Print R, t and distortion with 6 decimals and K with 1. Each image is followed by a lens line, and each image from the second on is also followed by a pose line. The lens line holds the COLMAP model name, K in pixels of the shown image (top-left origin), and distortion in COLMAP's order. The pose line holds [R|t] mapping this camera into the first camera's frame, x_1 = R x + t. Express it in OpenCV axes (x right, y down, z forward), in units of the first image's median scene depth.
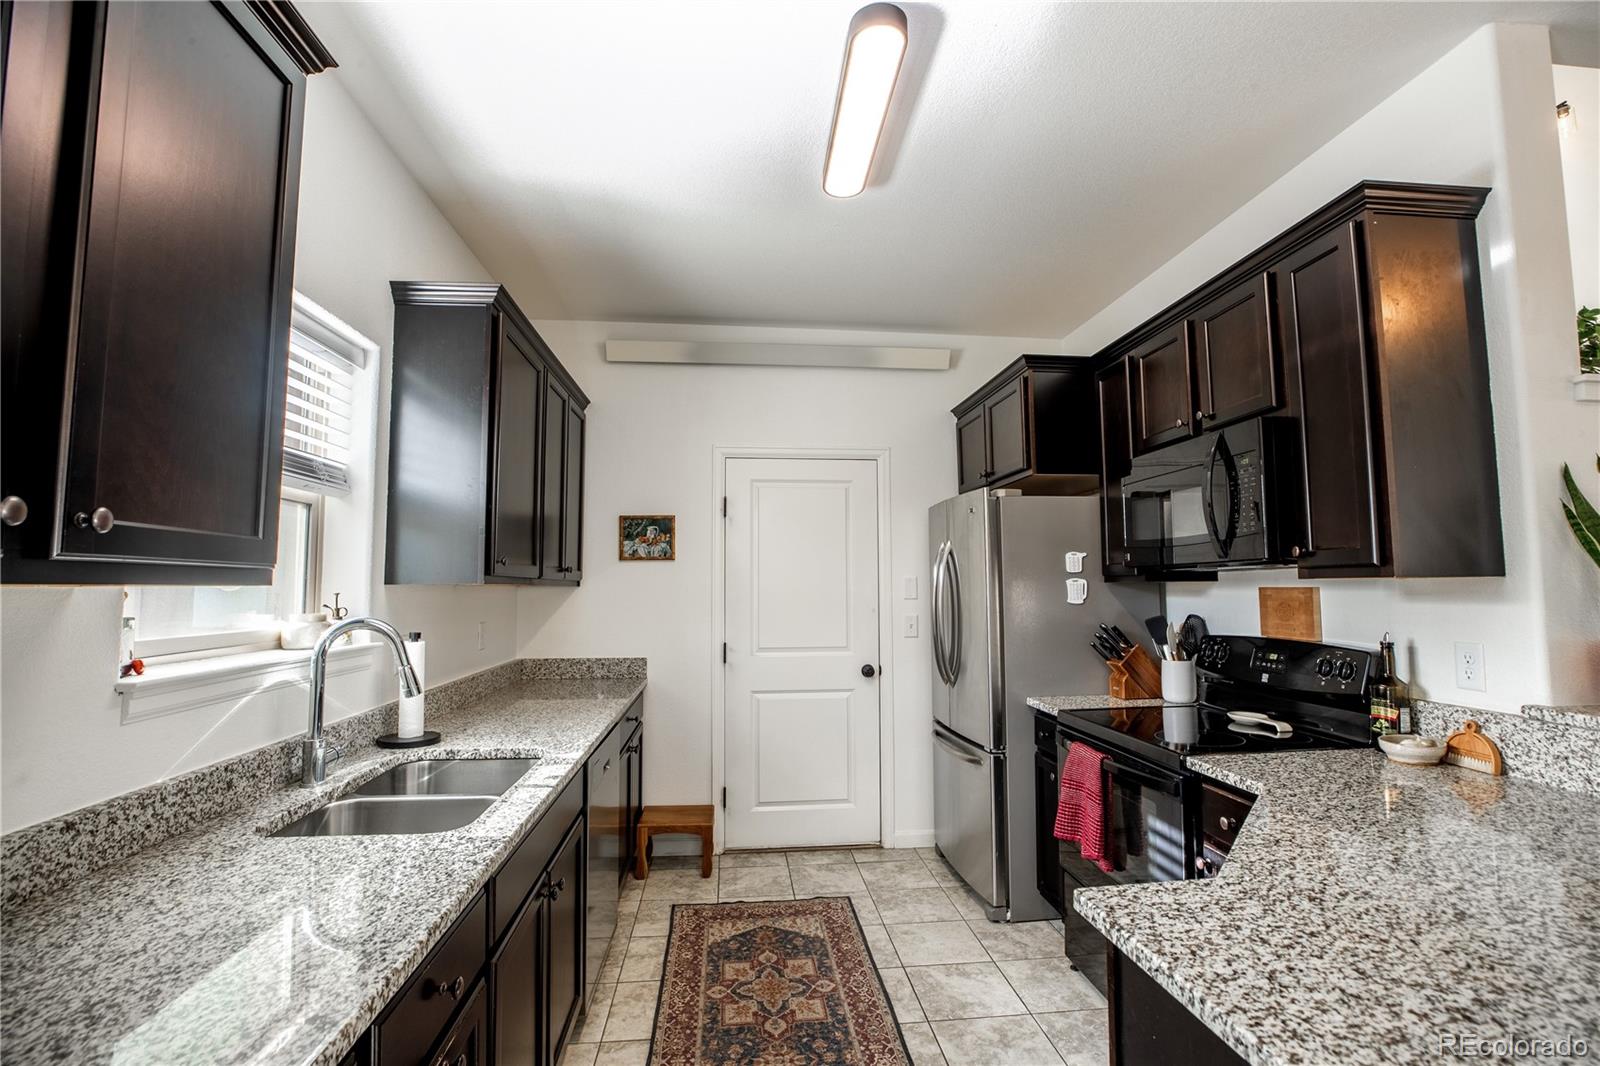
lens RADIAL K [[732.1, 0, 800.8], [0, 732.1, 526.5], [0, 0, 1]] dist [-0.030762, 0.005801]
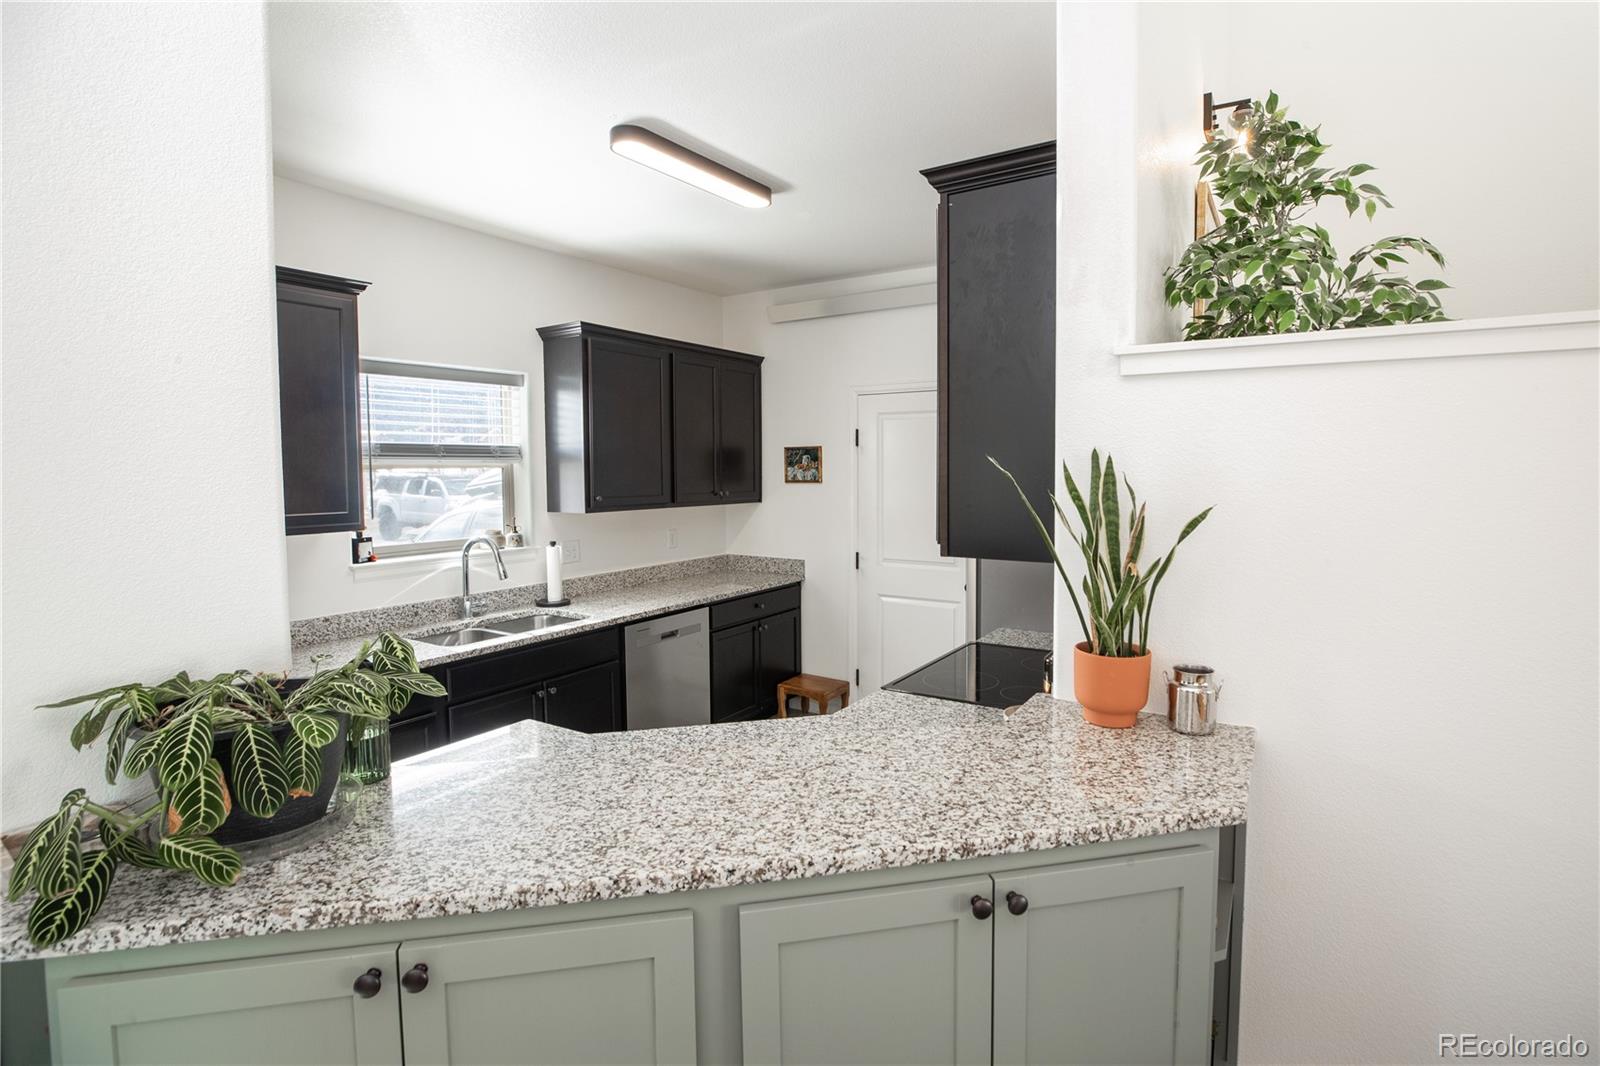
lens RADIAL K [[732.1, 0, 794.6], [0, 732.1, 501.0], [0, 0, 1]] dist [-0.030762, 0.005801]
pose [[0.778991, 0.025182, -0.626529, 0.563347], [0.054782, 0.992639, 0.108010, -0.058832], [0.624637, -0.118461, 0.771878, 0.022169]]
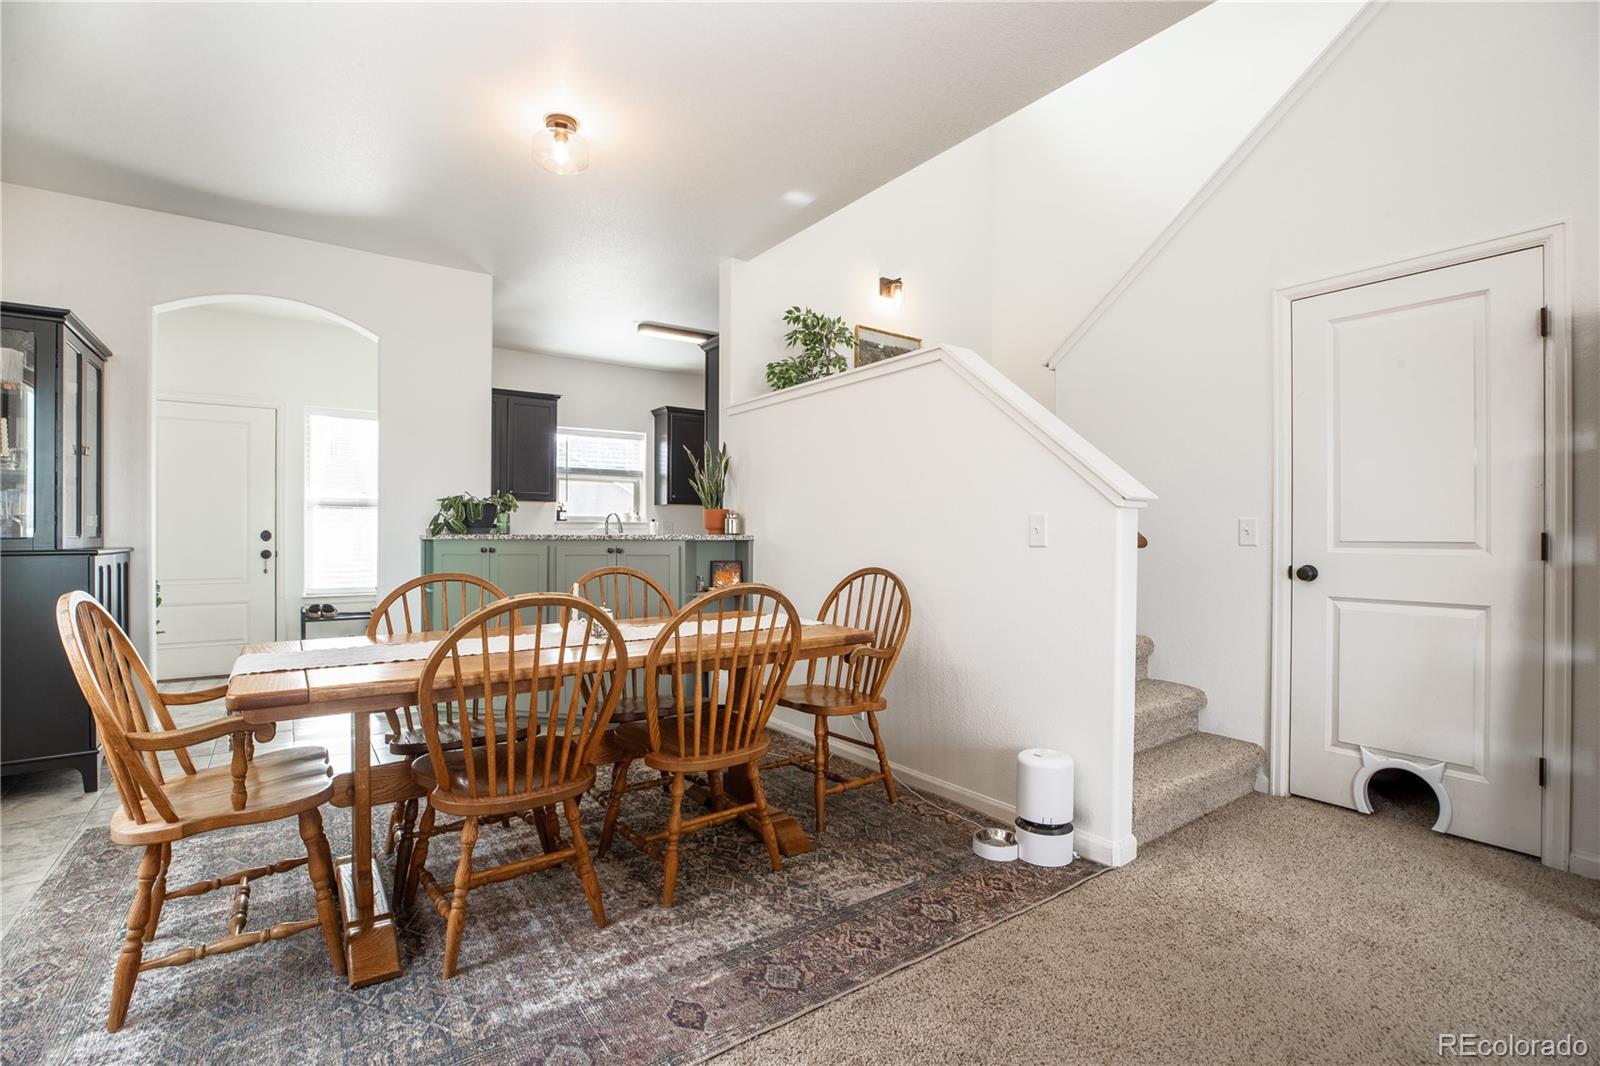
lens RADIAL K [[732.1, 0, 802.3], [0, 732.1, 536.0], [0, 0, 1]] dist [-0.030762, 0.005801]
pose [[0.492395, 0.000791, -0.870372, 1.507856], [0.061817, 0.997442, 0.035879, 0.077871], [0.868174, -0.071470, 0.491086, -0.025805]]
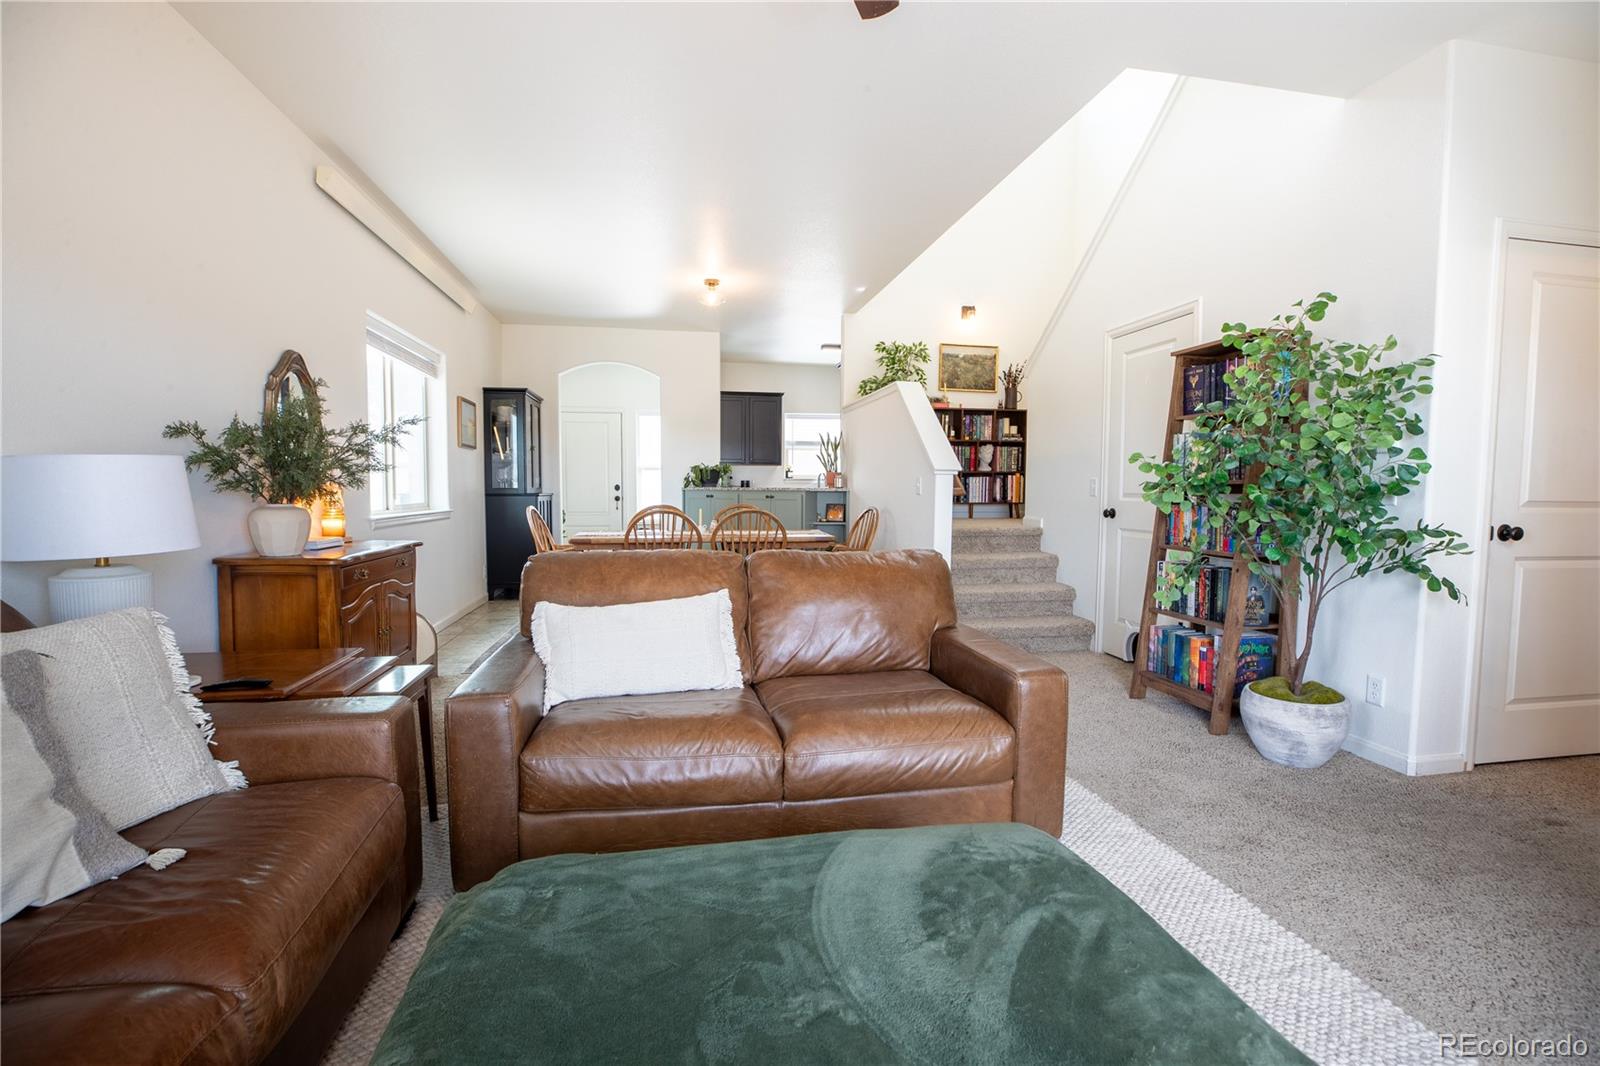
lens RADIAL K [[732.1, 0, 796.5], [0, 732.1, 538.6], [0, 0, 1]] dist [-0.030762, 0.005801]
pose [[0.067430, 0.067529, -0.995436, 2.278485], [0.064921, 0.995296, 0.071917, 0.096316], [0.995610, -0.069475, 0.062729, 0.195762]]
